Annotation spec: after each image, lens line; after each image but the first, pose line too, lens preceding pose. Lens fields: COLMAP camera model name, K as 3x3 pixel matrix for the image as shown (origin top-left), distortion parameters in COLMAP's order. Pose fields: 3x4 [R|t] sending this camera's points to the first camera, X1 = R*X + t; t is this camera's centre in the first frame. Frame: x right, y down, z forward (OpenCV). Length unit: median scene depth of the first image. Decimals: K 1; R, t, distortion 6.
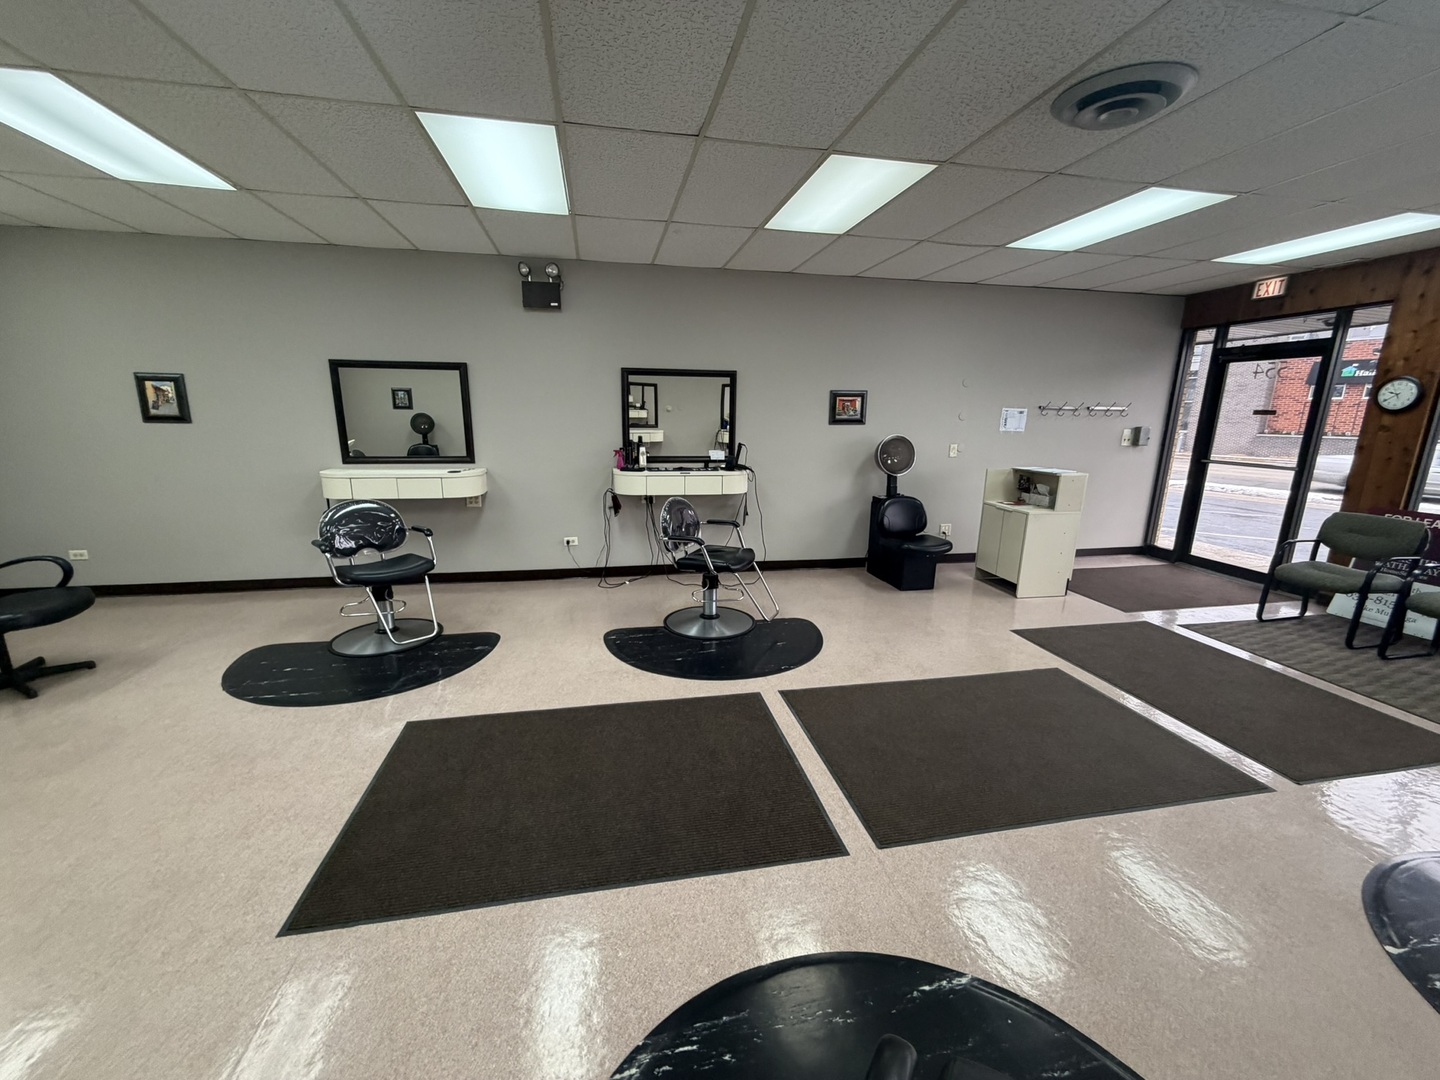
lens RADIAL K [[580.8, 0, 720.0], [0, 580.8, 540.0], [0, 0, 1]] dist [0.009670, 0.000430]
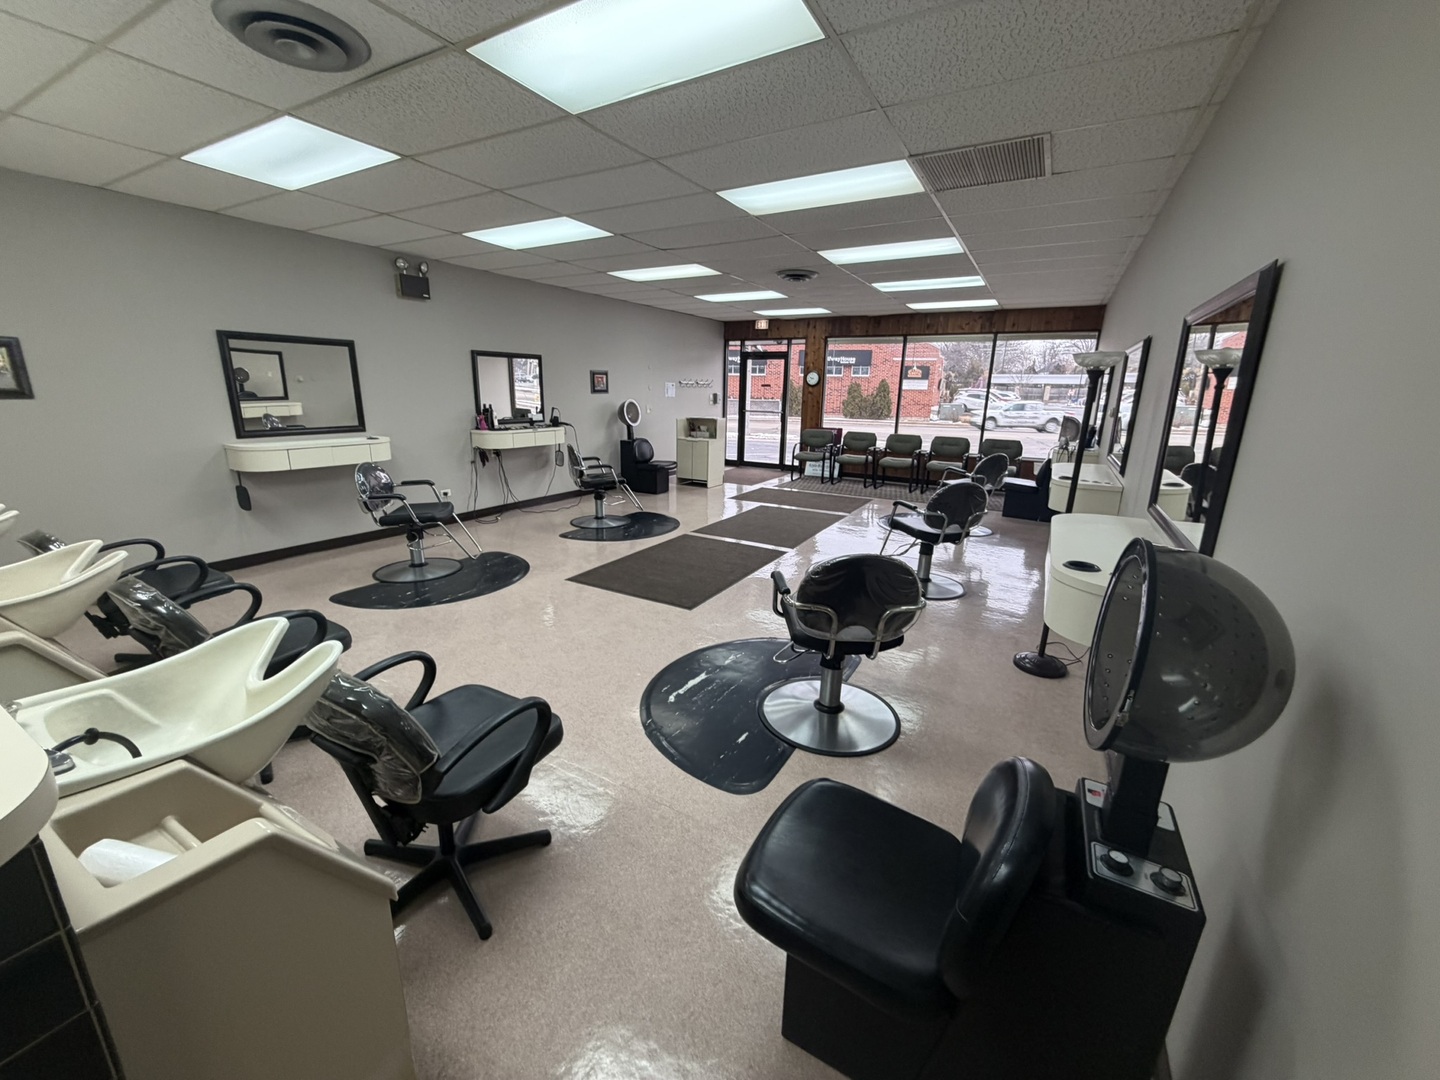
lens RADIAL K [[577.8, 0, 720.0], [0, 577.8, 540.0], [0, 0, 1]] dist [0.018005, 0.000195]
pose [[0.653702, -0.197987, 0.730393, -0.794826], [0.162346, 0.979388, 0.120183, 0.045284], [-0.739133, 0.040013, 0.672370, -0.231637]]
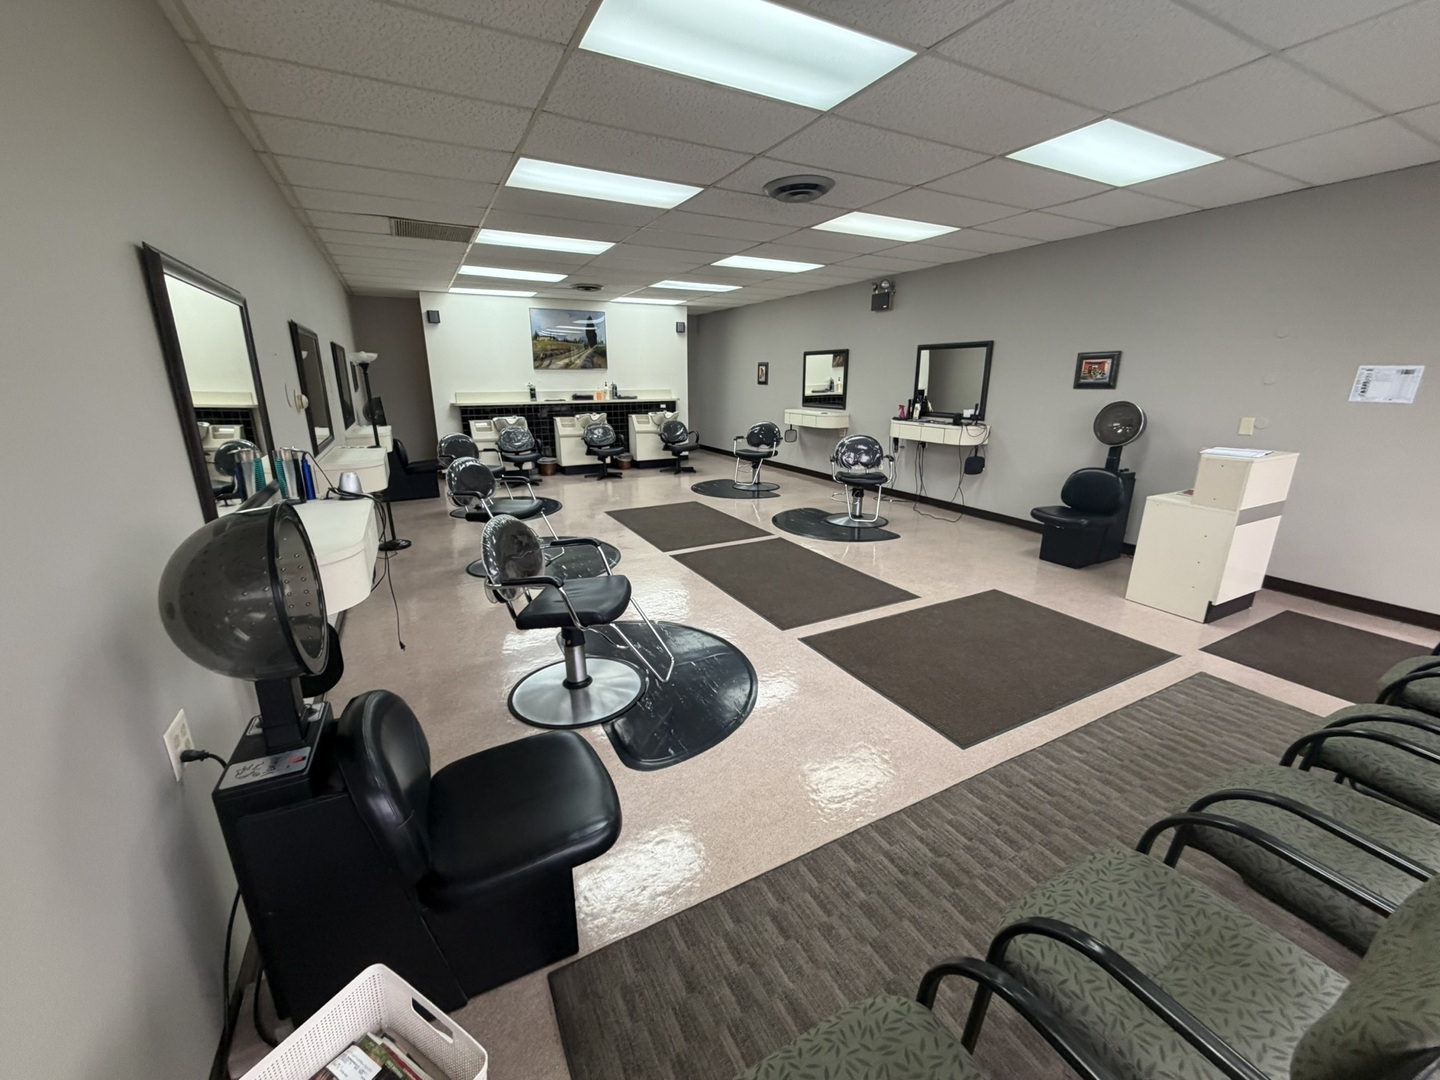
lens RADIAL K [[580.8, 0, 720.0], [0, 580.8, 540.0], [0, 0, 1]] dist [0.009670, 0.000430]
pose [[0.284252, 0.248877, -0.925884, 1.052923], [-0.211521, 0.958203, 0.192626, -0.018312], [0.935125, 0.141090, 0.325015, 0.167793]]
